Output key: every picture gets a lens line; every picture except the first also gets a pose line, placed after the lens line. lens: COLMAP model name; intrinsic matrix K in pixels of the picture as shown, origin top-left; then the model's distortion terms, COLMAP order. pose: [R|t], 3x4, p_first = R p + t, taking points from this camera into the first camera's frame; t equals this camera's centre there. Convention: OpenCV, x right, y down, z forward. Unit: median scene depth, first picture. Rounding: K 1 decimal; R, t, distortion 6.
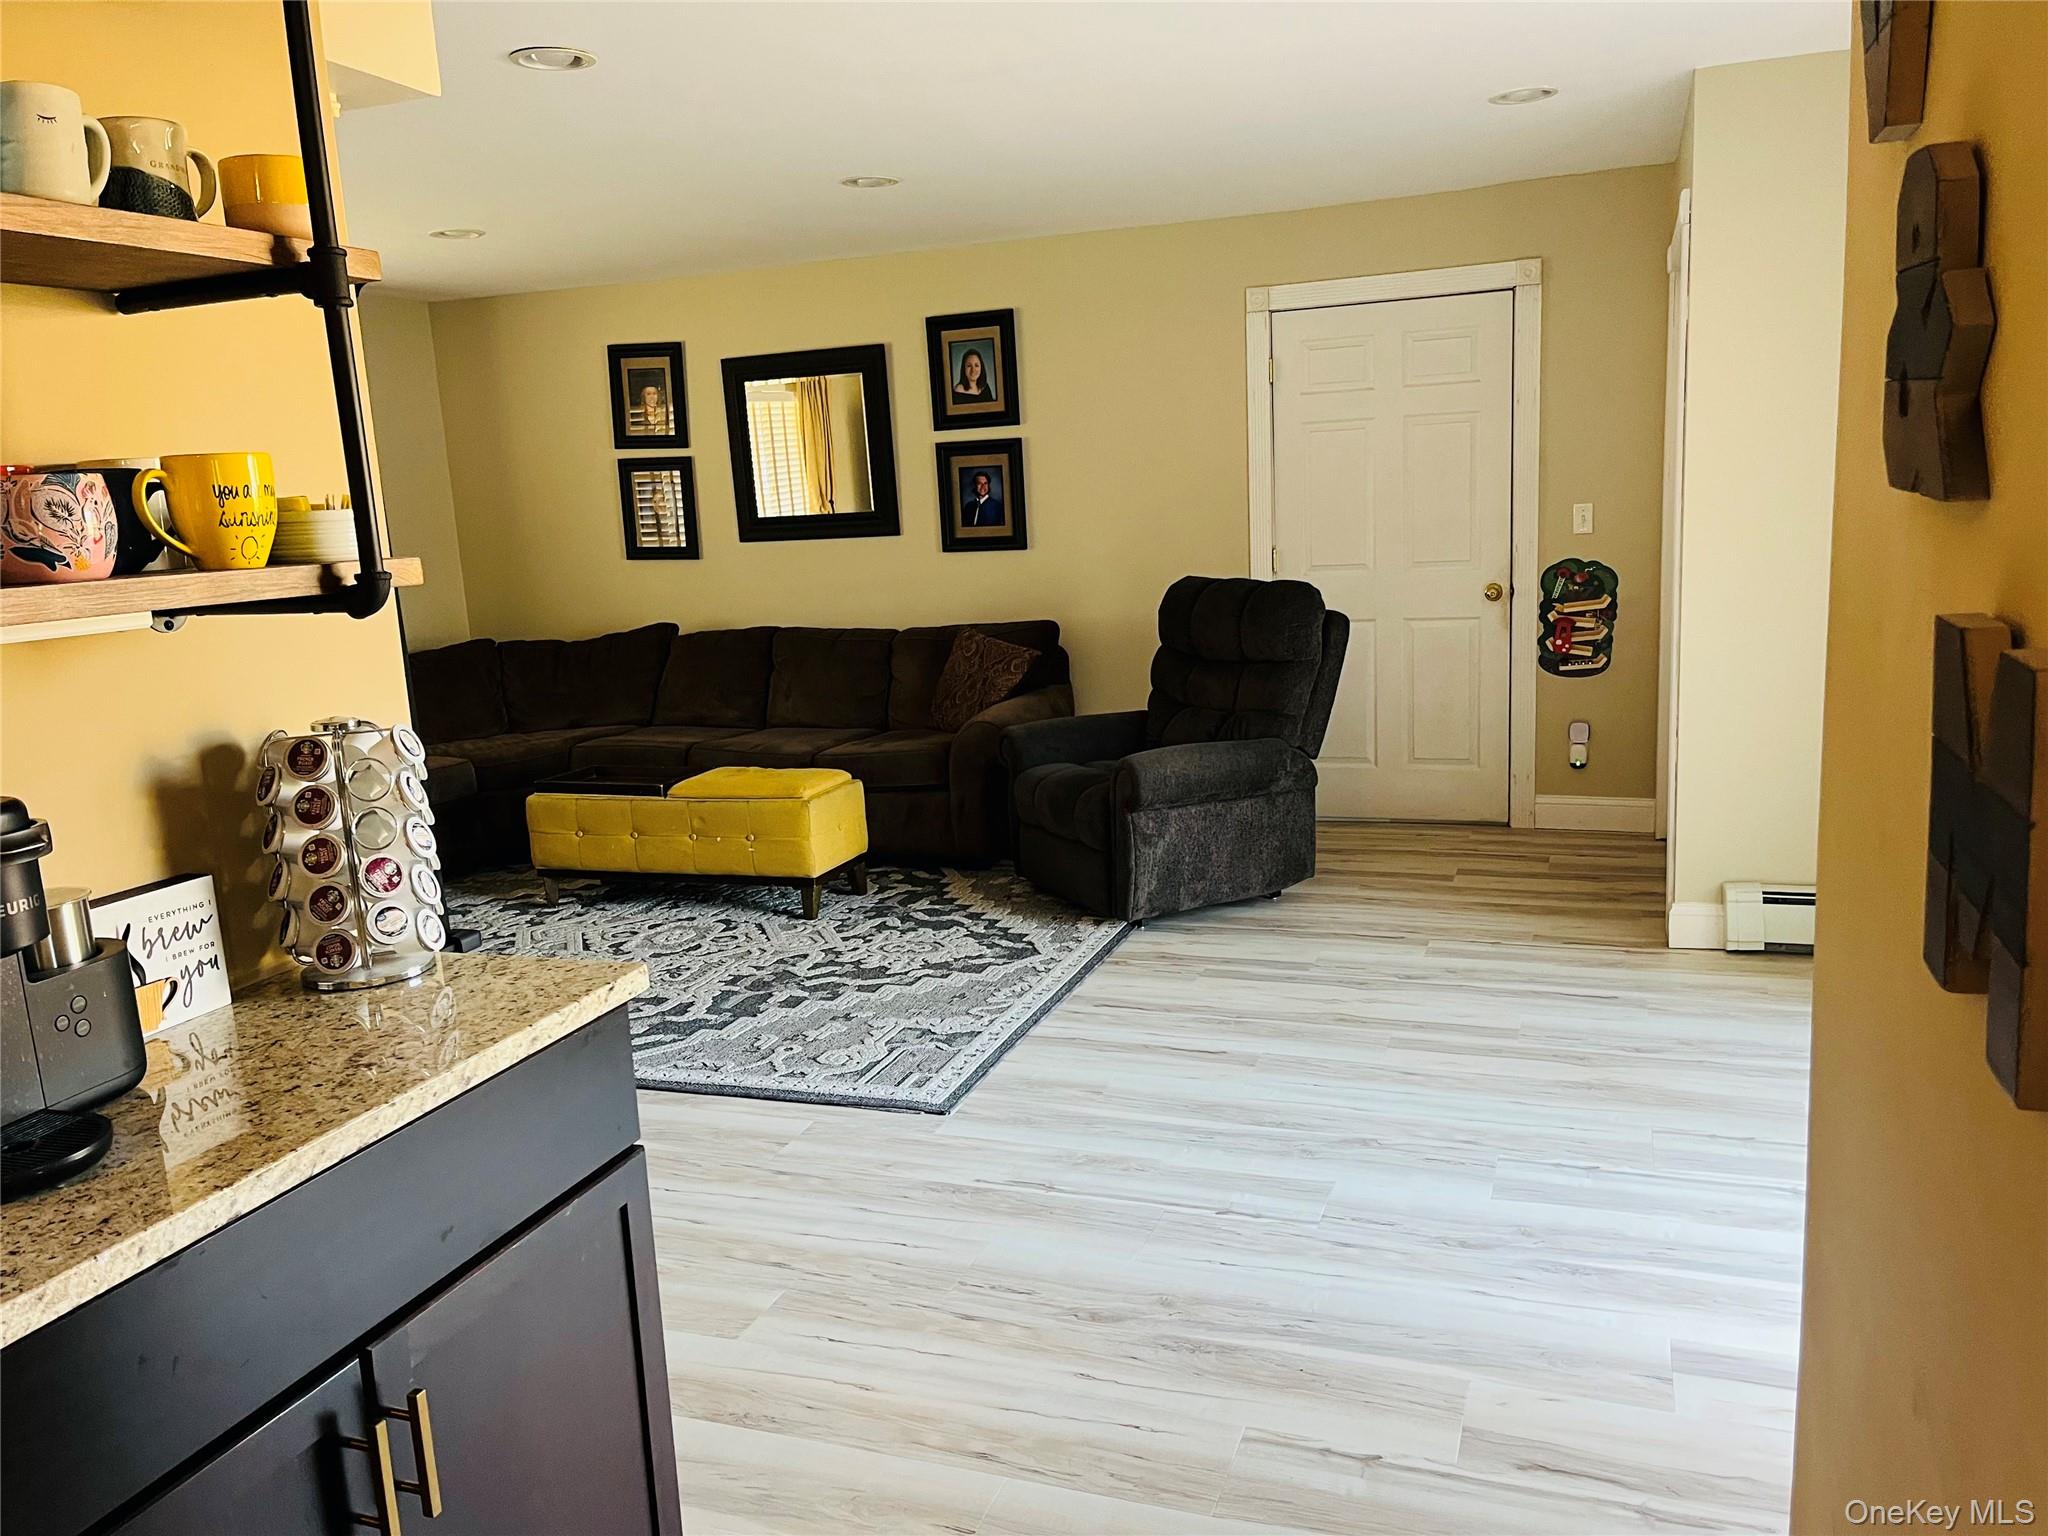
lens RADIAL K [[1543.1, 0, 1034.2], [0, 1543.1, 763.6], [0, 0, 1]] dist [0.043615, -0.032899]
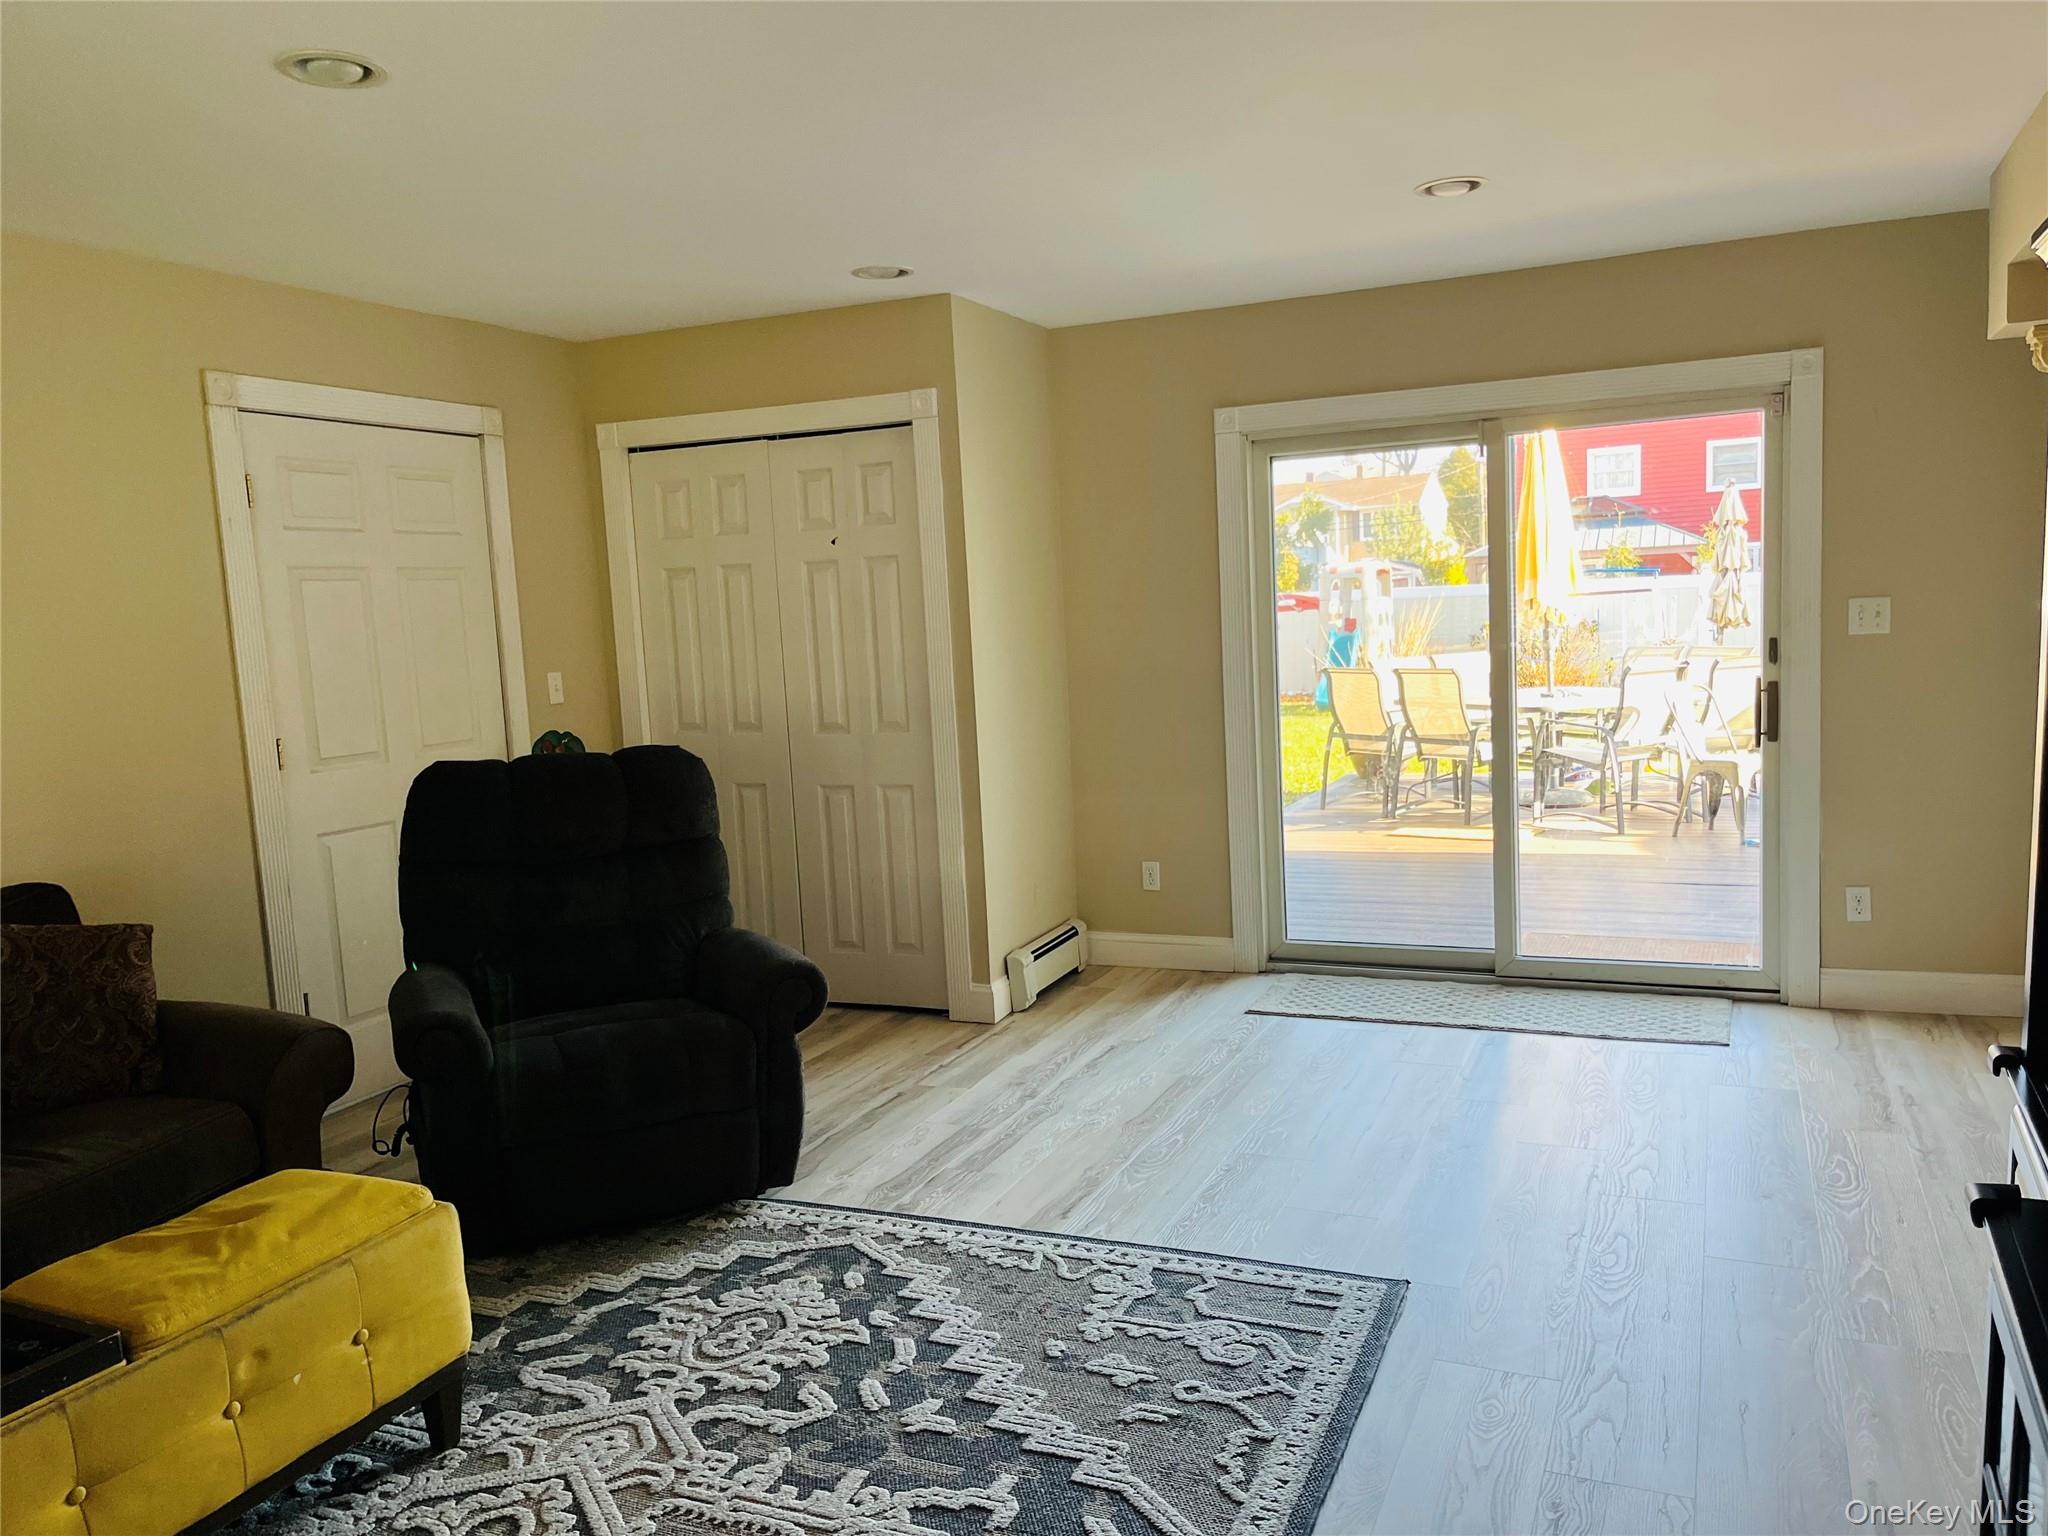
lens RADIAL K [[1543.1, 0, 1026.3], [0, 1543.1, 779.7], [0, 0, 1]] dist [0.043615, -0.032899]
pose [[0.074724, -0.064087, 0.995143, -0.675785], [0.223919, 0.973527, 0.045881, -0.099787], [-0.971739, 0.219403, 0.087096, 0.785483]]
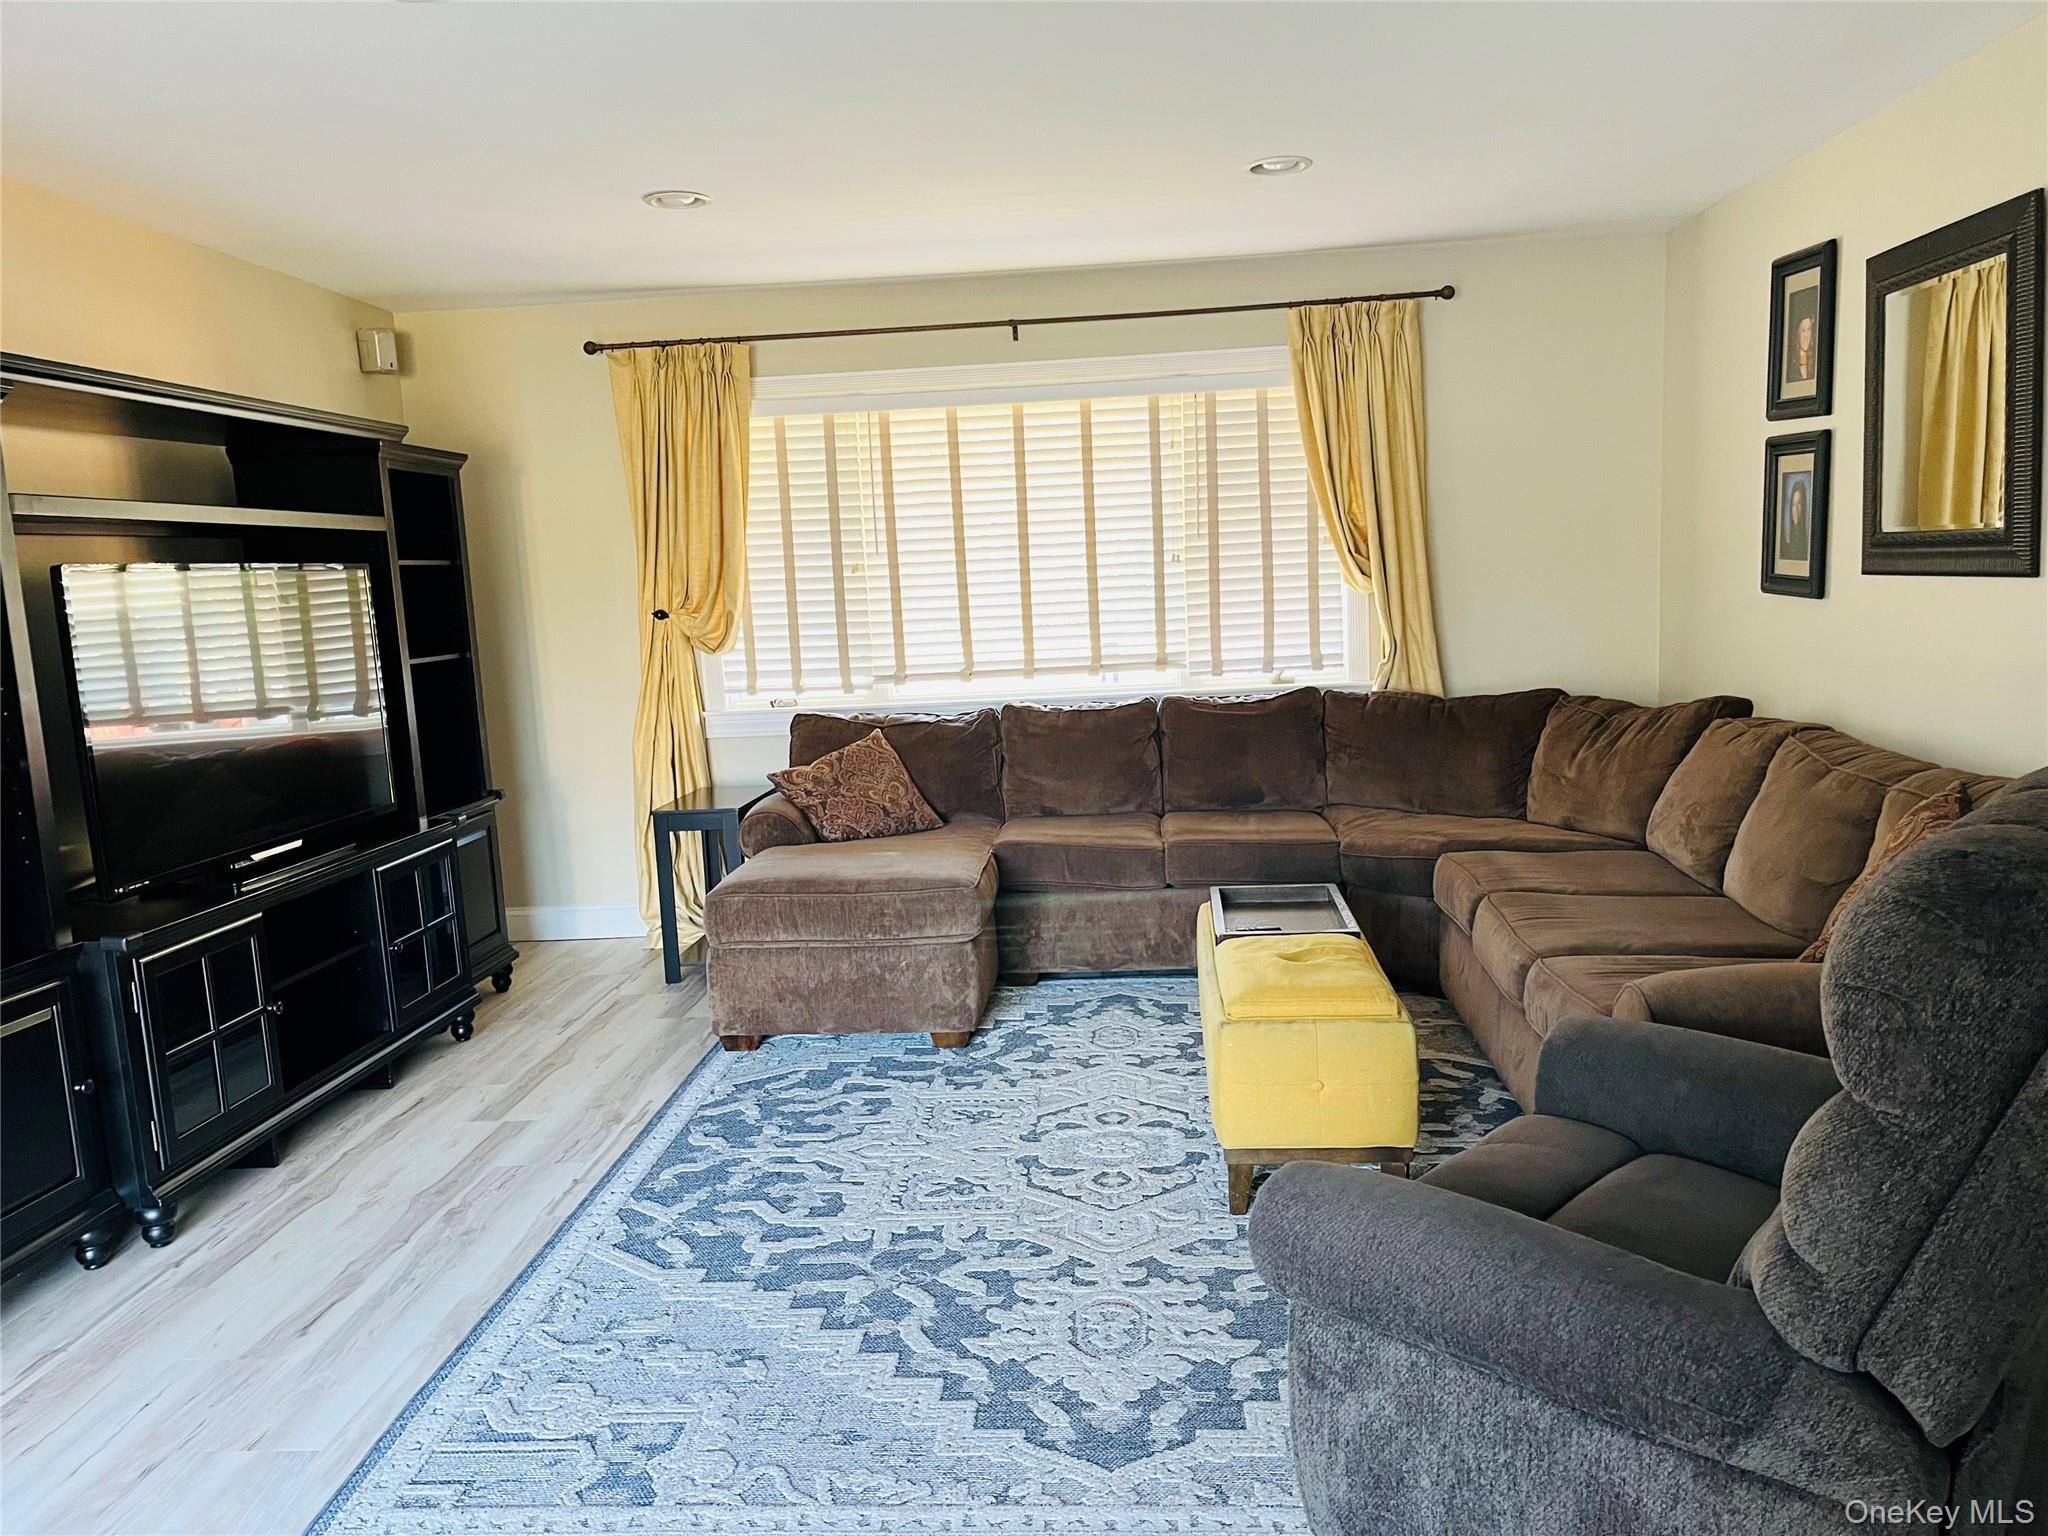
lens RADIAL K [[1543.1, 0, 1040.5], [0, 1543.1, 764.4], [0, 0, 1]] dist [0.043615, -0.032899]
pose [[0.287895, 0.165679, -0.943222, 0.415886], [-0.139791, 0.981642, 0.129760, -0.154593], [0.947404, 0.094496, 0.305770, 0.781618]]
